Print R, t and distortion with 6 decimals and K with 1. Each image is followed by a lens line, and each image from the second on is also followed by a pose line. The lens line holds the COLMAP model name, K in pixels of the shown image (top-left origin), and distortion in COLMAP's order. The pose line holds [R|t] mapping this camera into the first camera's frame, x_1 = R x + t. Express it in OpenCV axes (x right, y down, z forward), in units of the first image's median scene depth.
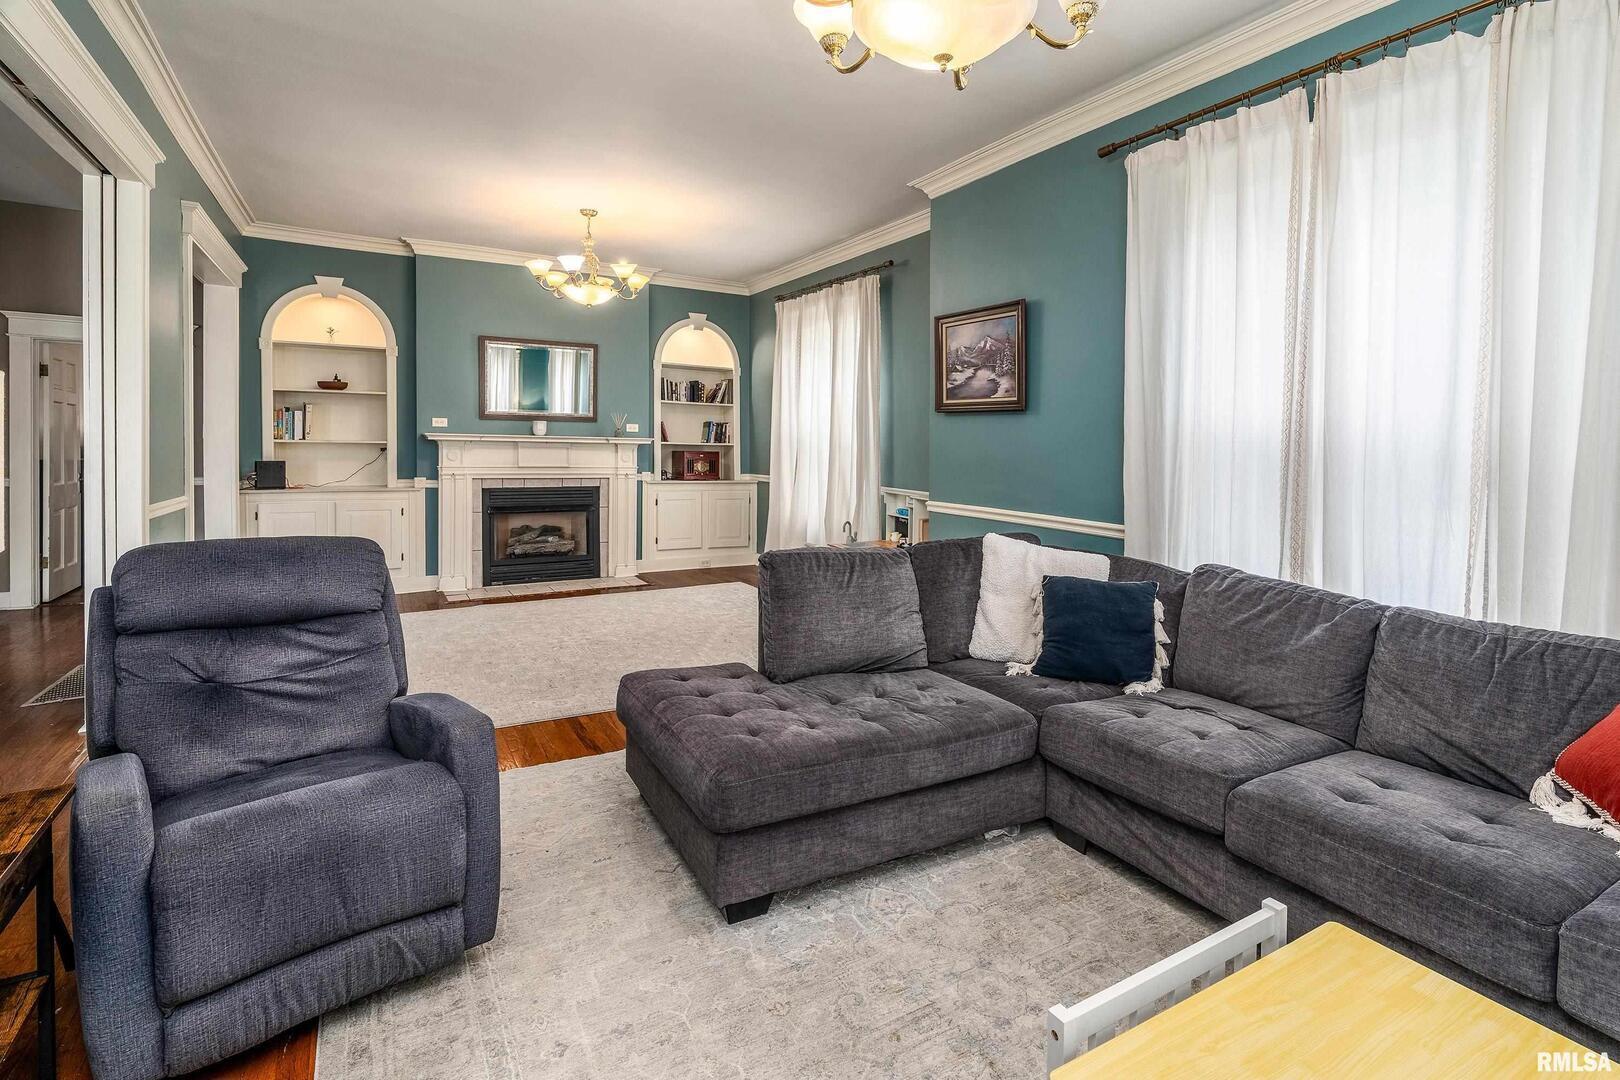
lens RADIAL K [[773.6, 0, 820.5], [0, 773.6, 467.8], [0, 0, 1]] dist [-0.000468, -0.001343]
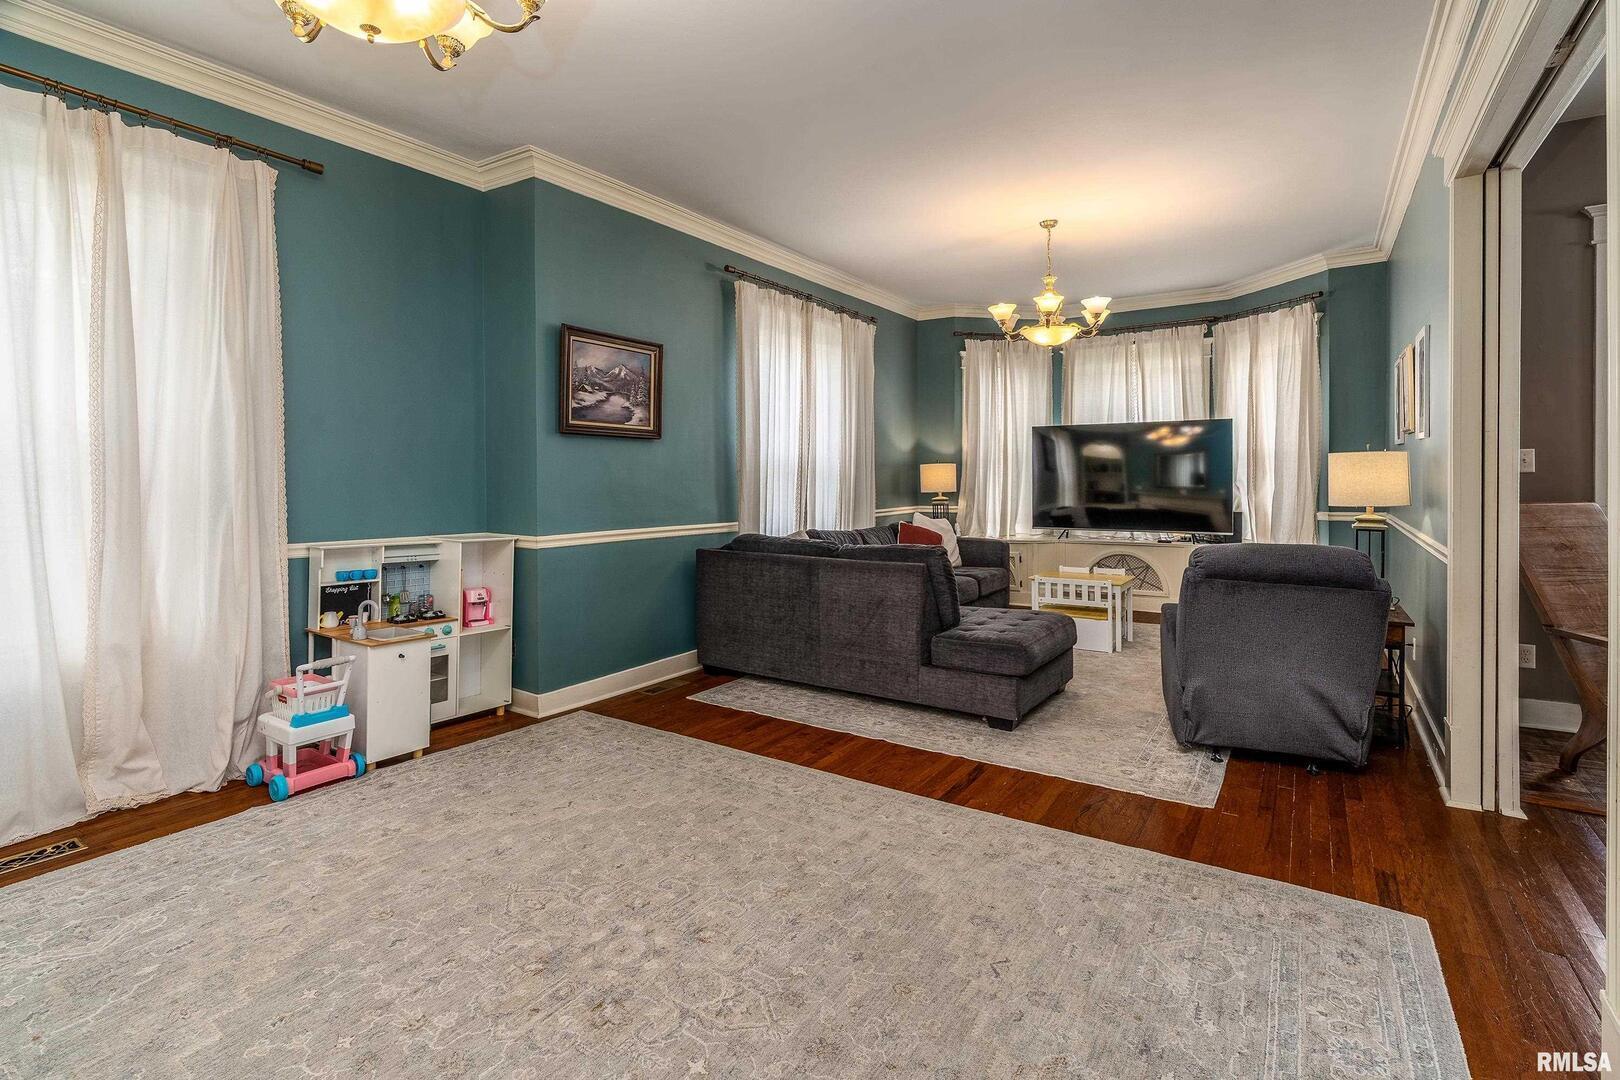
lens RADIAL K [[773.6, 0, 819.3], [0, 773.6, 482.1], [0, 0, 1]] dist [-0.000468, -0.001343]
pose [[-0.454802, -0.024185, 0.890264, -0.561941], [0.022168, 0.999014, 0.038465, -0.031737], [-0.890317, 0.037229, -0.453817, 0.837980]]
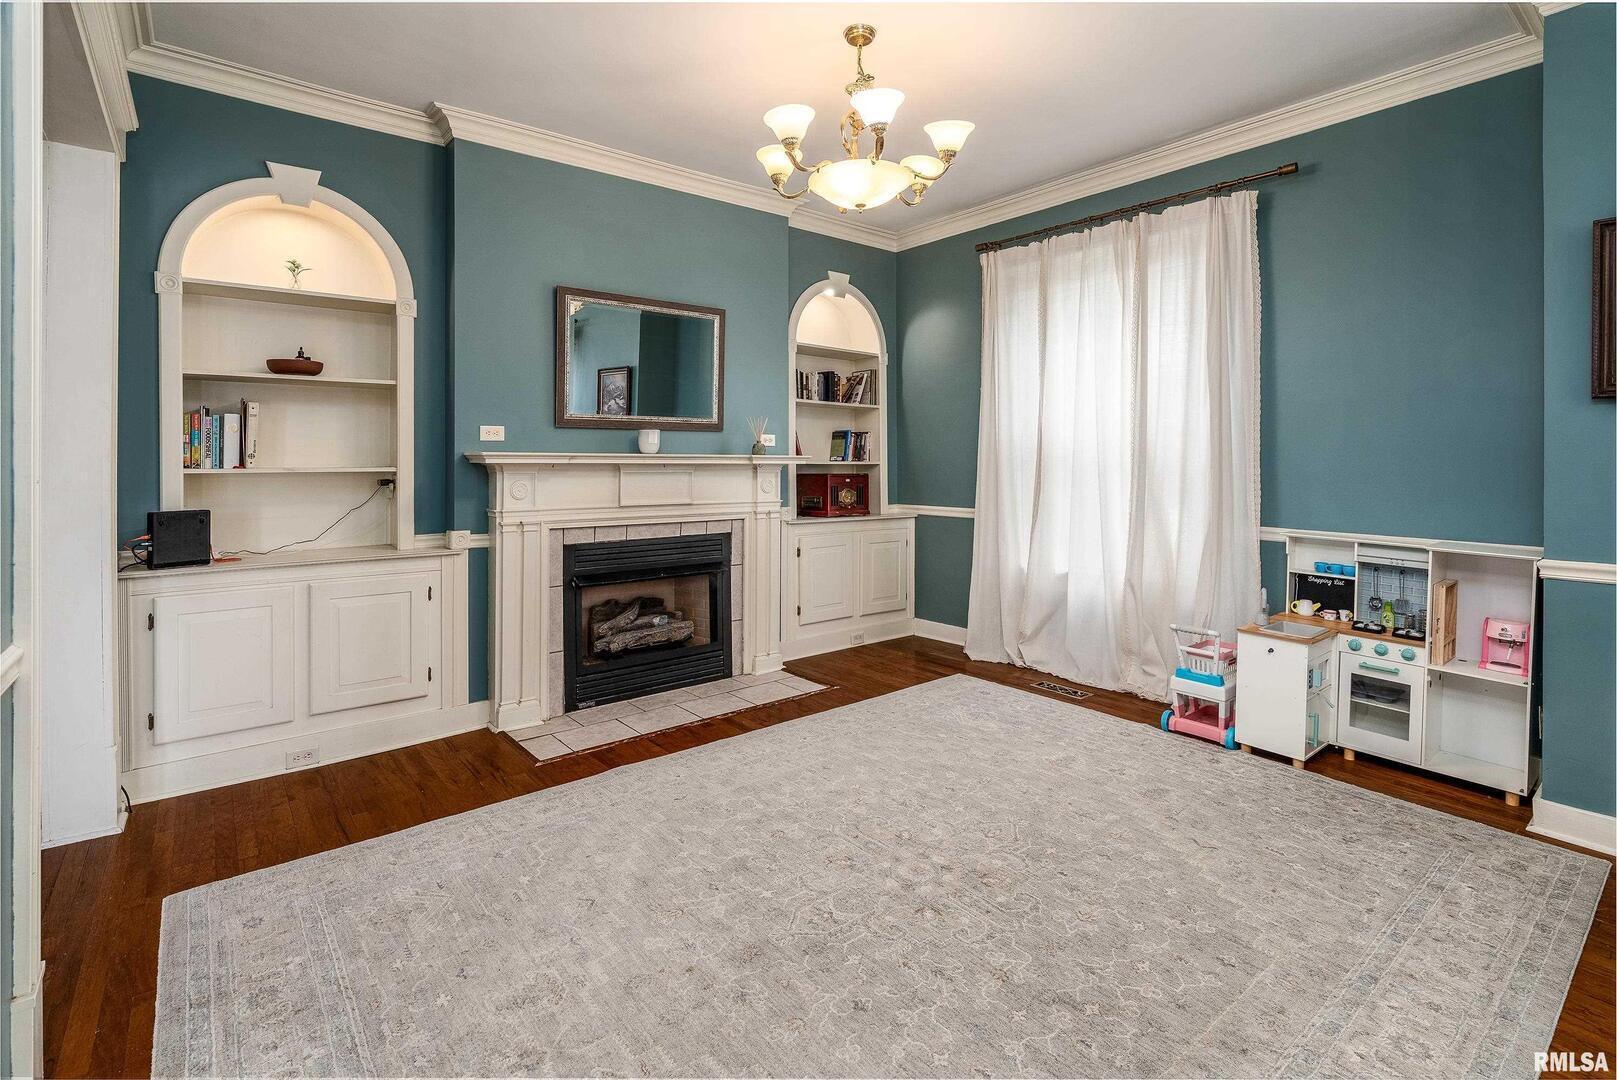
lens RADIAL K [[772.2, 0, 810.2], [0, 772.2, 462.0], [0, 0, 1]] dist [-0.000468, -0.001343]
pose [[0.988560, -0.016796, 0.149891, -0.348459], [0.020832, 0.999461, -0.025392, -0.018229], [-0.149383, 0.028224, 0.988376, 0.401890]]
